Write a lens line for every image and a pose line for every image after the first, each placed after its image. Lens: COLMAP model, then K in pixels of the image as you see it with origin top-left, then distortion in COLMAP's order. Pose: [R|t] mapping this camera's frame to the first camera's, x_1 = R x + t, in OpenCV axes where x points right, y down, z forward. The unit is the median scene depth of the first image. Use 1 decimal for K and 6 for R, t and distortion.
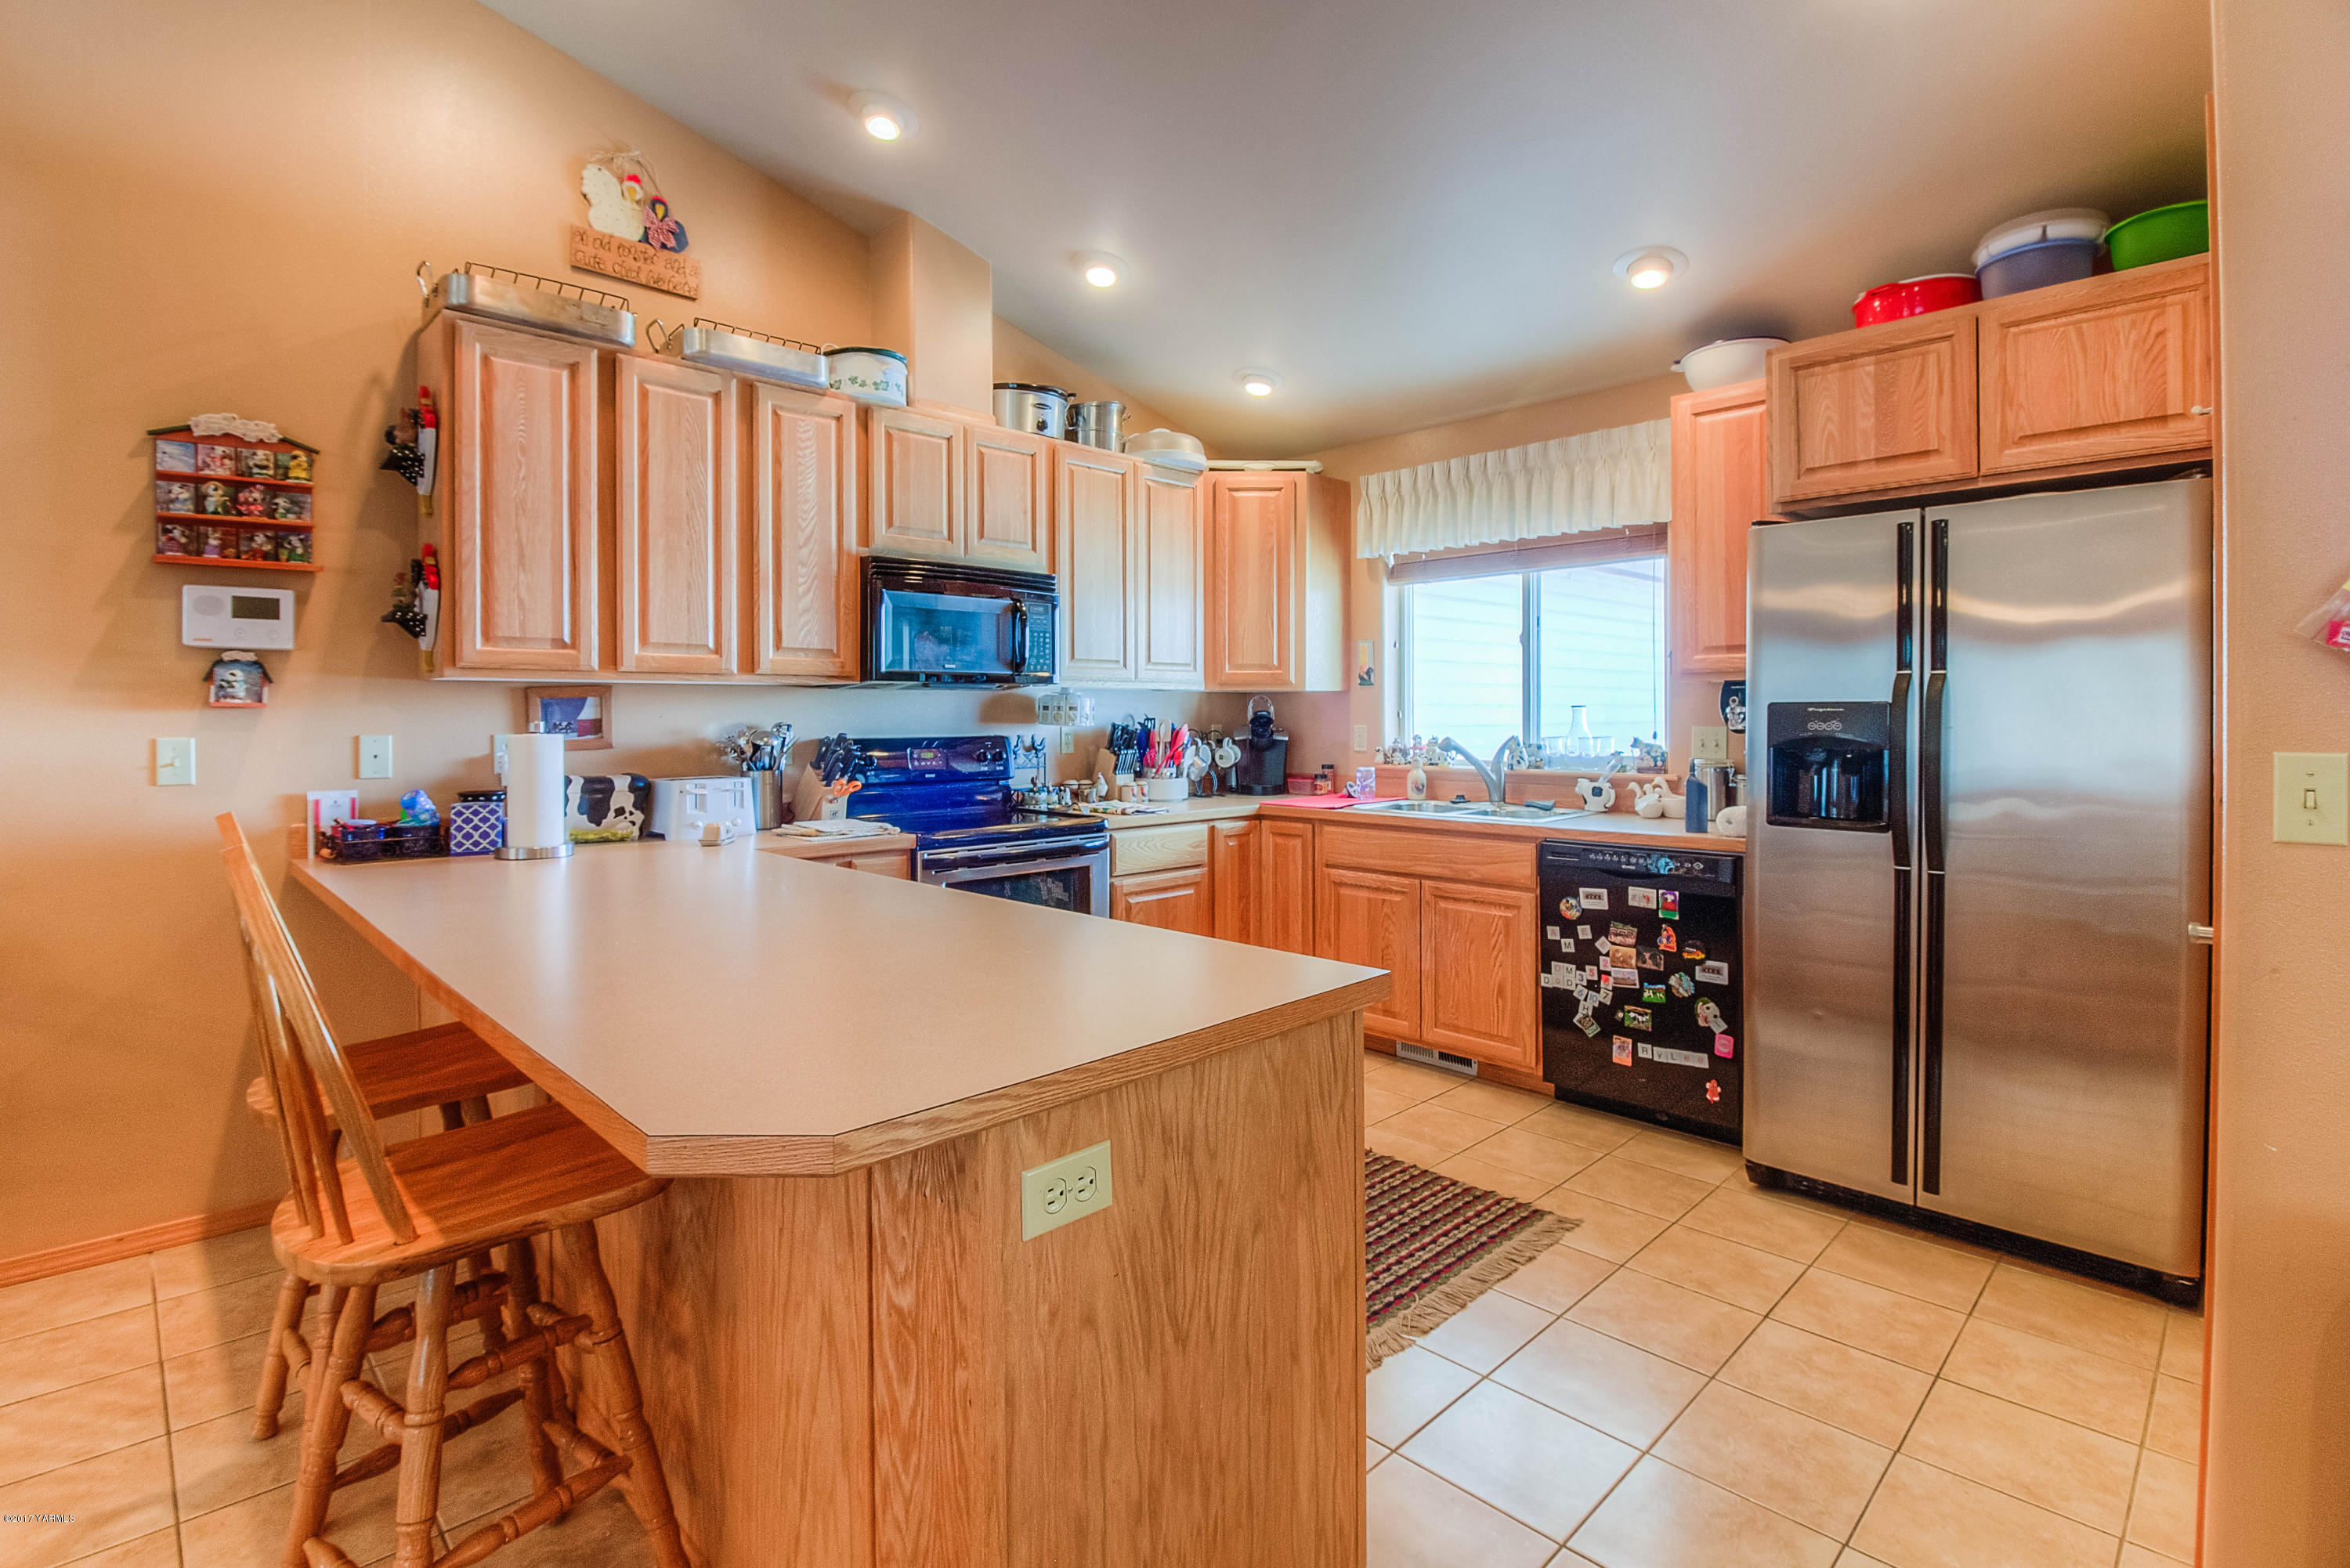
lens RADIAL K [[1098.4, 0, 1126.9], [0, 1098.4, 718.1], [0, 0, 1]] dist [-0.009690, -0.006879]
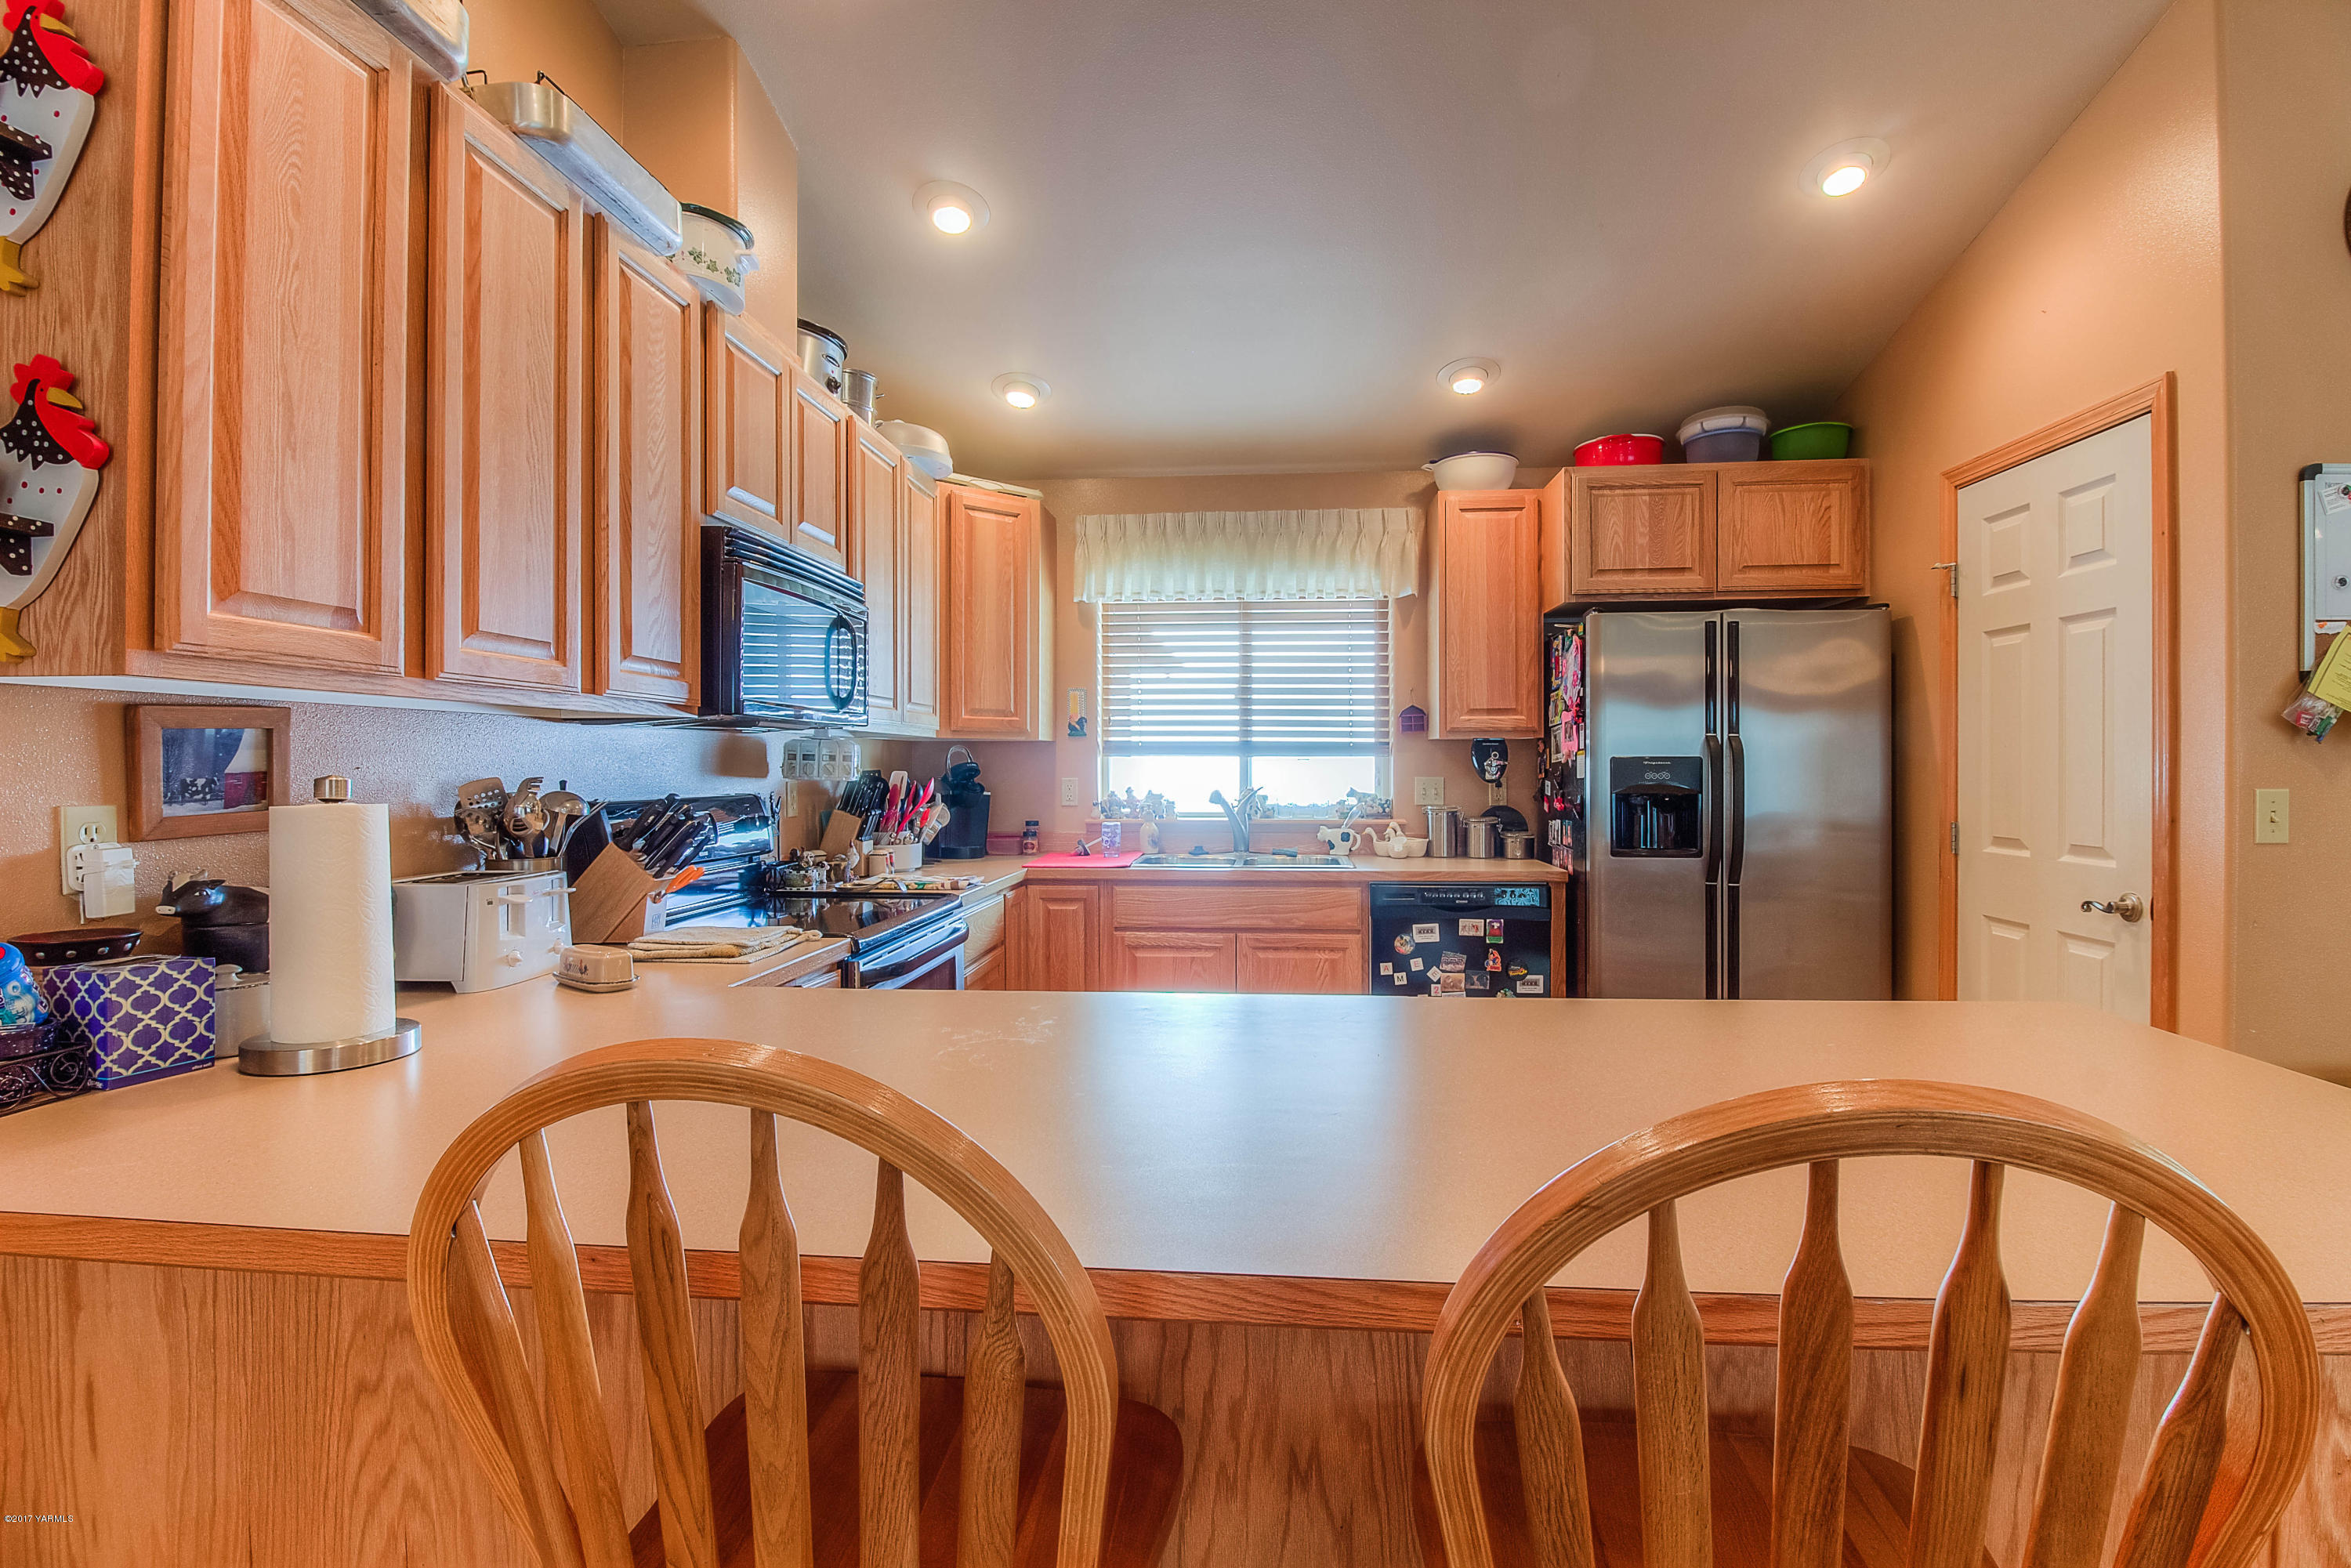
lens RADIAL K [[1098.9, 0, 1177.5], [0, 1098.9, 765.4], [0, 0, 1]] dist [-0.009690, -0.006879]
pose [[0.746054, 0.002294, 0.665882, -0.517516], [0.001806, 0.999983, -0.005470, 0.001335], [-0.665884, 0.005283, 0.746037, 0.352208]]
